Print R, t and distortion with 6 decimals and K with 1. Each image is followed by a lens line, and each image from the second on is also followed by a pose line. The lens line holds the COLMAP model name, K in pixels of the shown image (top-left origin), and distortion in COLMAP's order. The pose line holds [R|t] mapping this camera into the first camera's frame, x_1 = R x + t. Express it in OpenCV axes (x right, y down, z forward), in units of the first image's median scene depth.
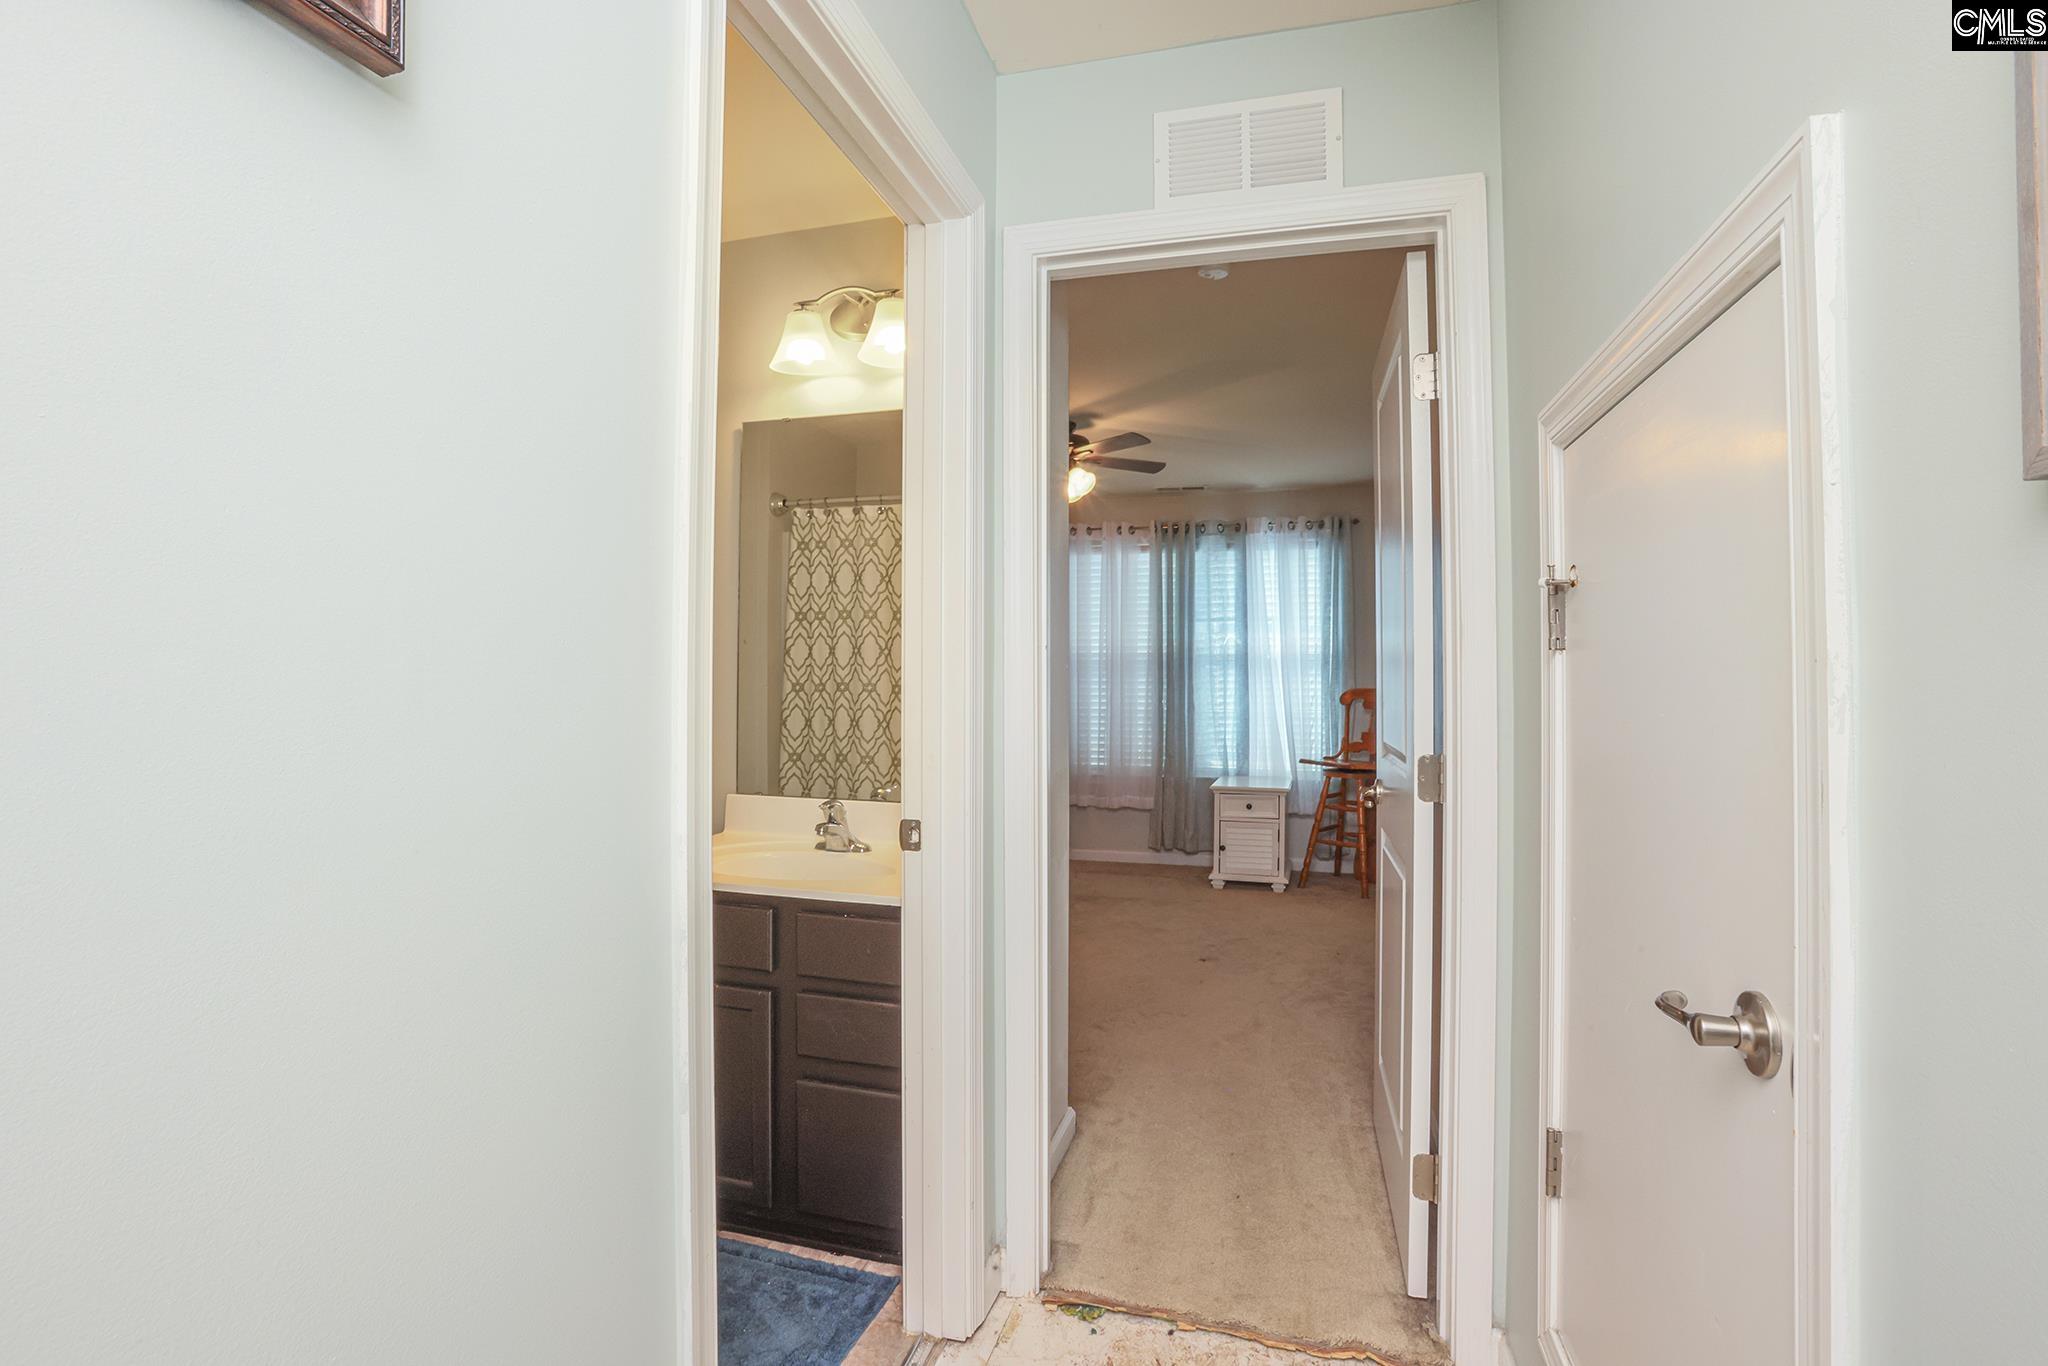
lens RADIAL K [[938.7, 0, 1026.0], [0, 938.7, 667.4], [0, 0, 1]] dist [-0.071089, 0.029912]
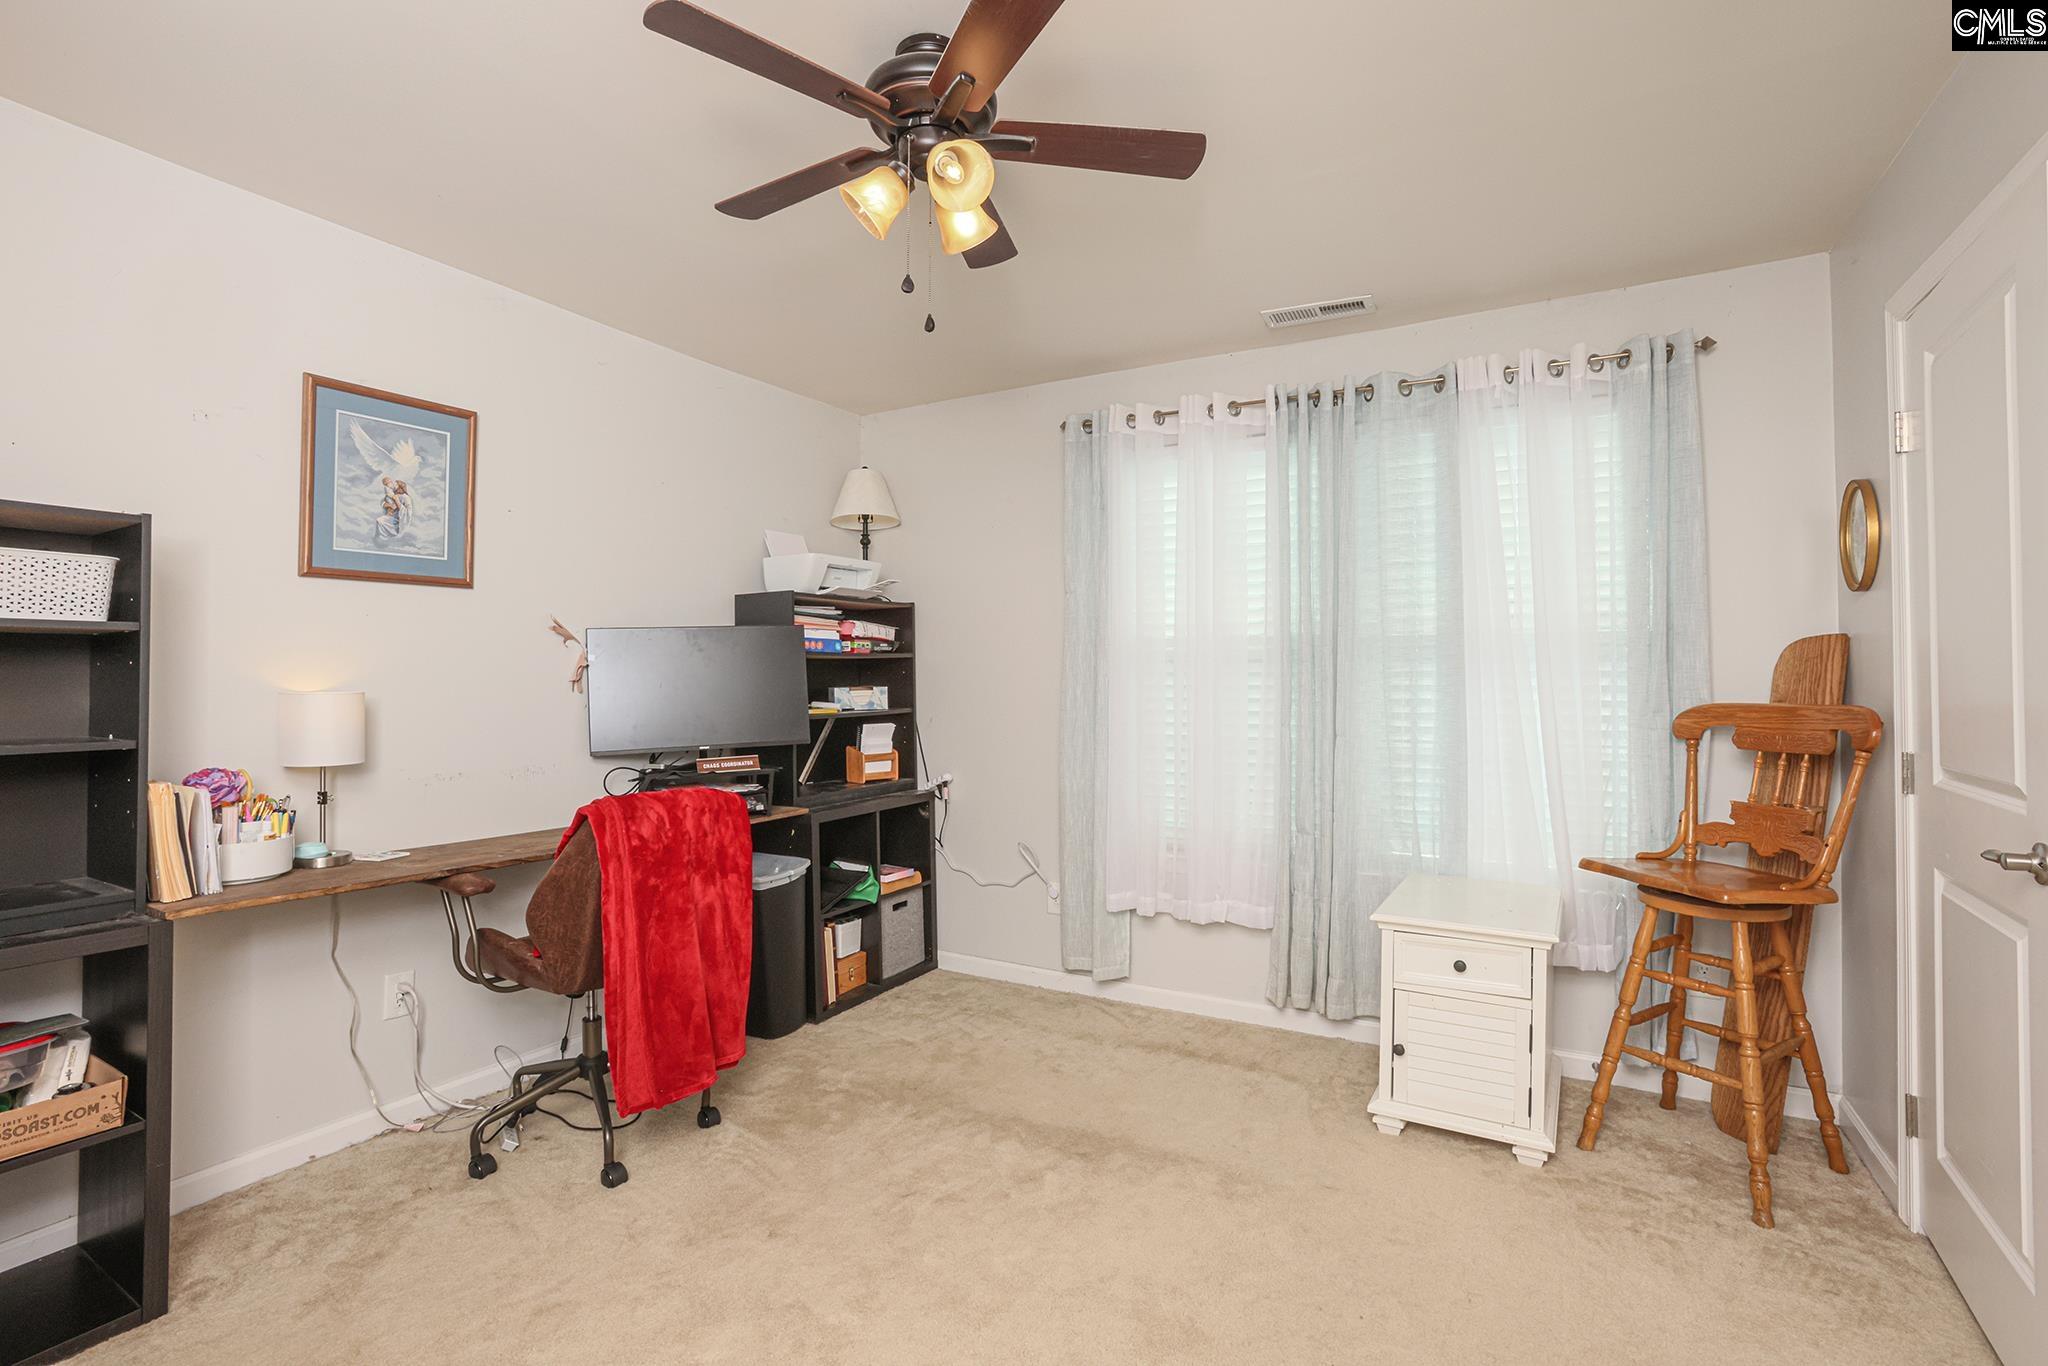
lens RADIAL K [[938.7, 0, 1026.0], [0, 938.7, 667.4], [0, 0, 1]] dist [-0.071089, 0.029912]
pose [[0.974452, -0.002489, -0.224583, 0.120463], [0.001435, 0.999987, -0.004859, 0.005497], [0.224592, 0.004412, 0.974443, 0.464277]]
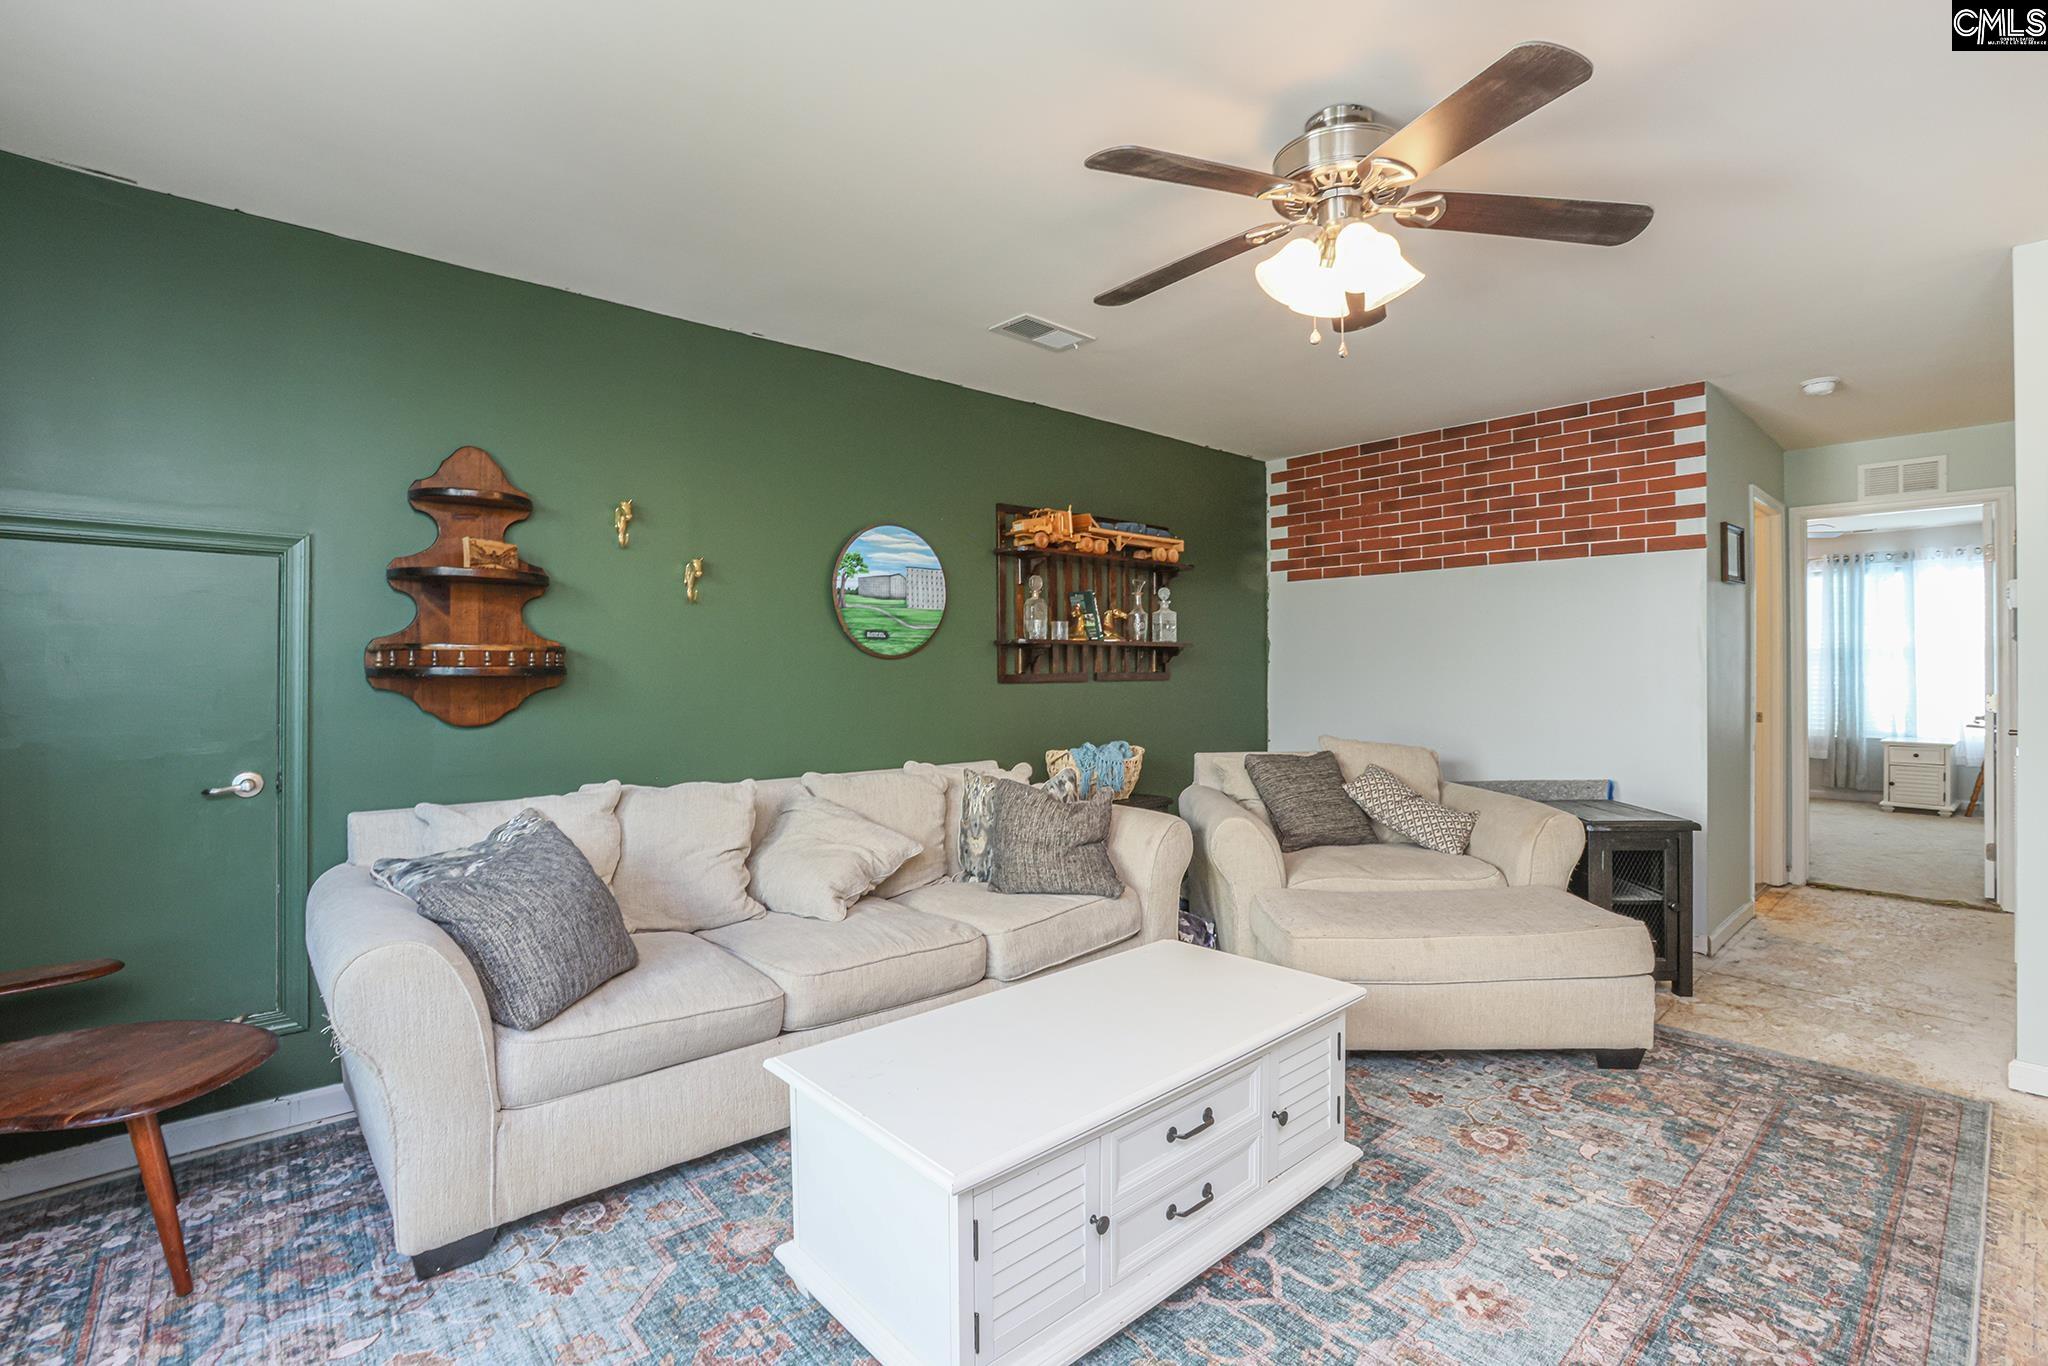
lens RADIAL K [[934.7, 0, 1034.3], [0, 934.7, 666.1], [0, 0, 1]] dist [-0.051876, 0.022601]
pose [[0.851651, -0.006020, -0.524074, -0.168305], [0.011107, 0.999917, 0.006562, -0.011140], [0.523991, -0.011410, 0.851647, -0.823404]]
